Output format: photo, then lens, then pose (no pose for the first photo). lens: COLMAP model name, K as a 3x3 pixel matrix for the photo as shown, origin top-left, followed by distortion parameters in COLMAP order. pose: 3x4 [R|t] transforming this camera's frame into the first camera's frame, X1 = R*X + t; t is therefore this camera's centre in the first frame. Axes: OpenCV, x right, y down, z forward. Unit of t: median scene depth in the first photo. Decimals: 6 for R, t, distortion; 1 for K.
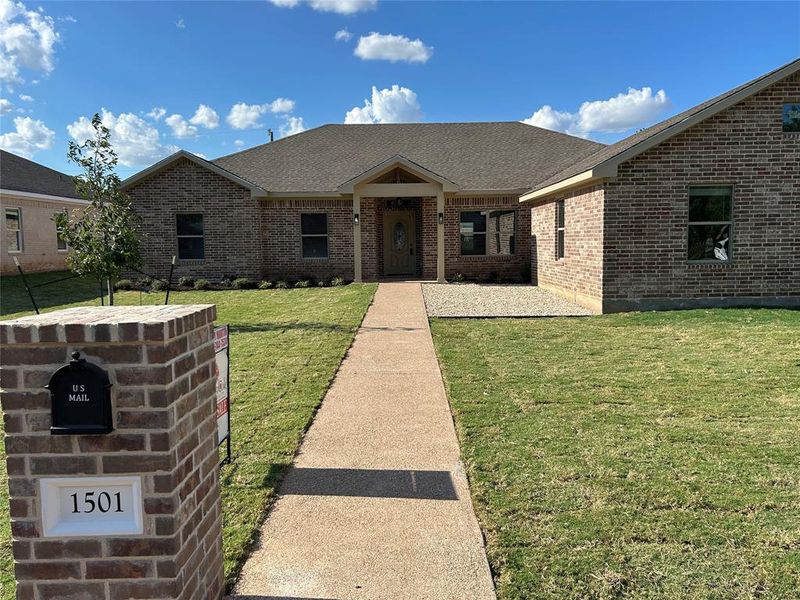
lens RADIAL K [[605.6, 0, 400.0], [0, 605.6, 300.0], [0, 0, 1]] dist [0.017107, 0.000951]
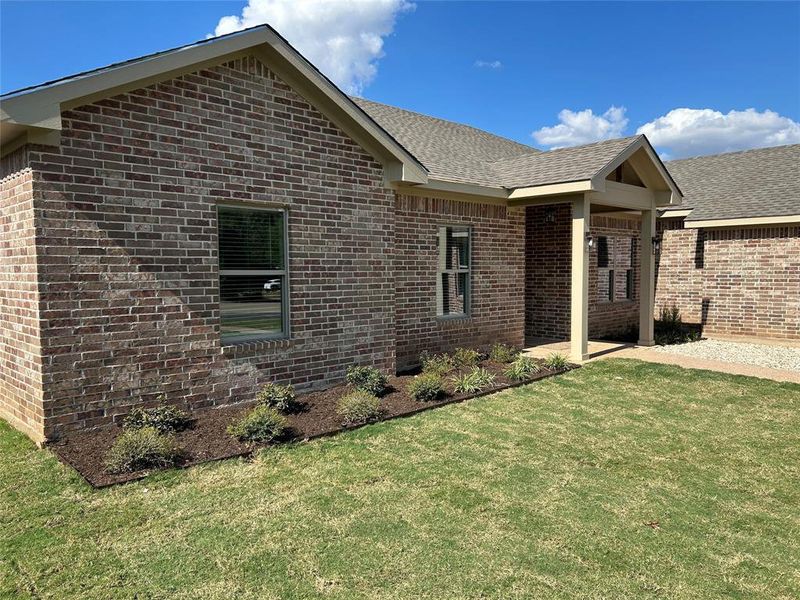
lens RADIAL K [[605.6, 0, 400.0], [0, 605.6, 300.0], [0, 0, 1]] dist [0.017107, 0.000951]
pose [[0.688869, -0.027875, 0.724350, -0.548531], [0.079469, 0.996141, -0.037242, -0.068686], [-0.720516, 0.083218, 0.688426, 0.695675]]
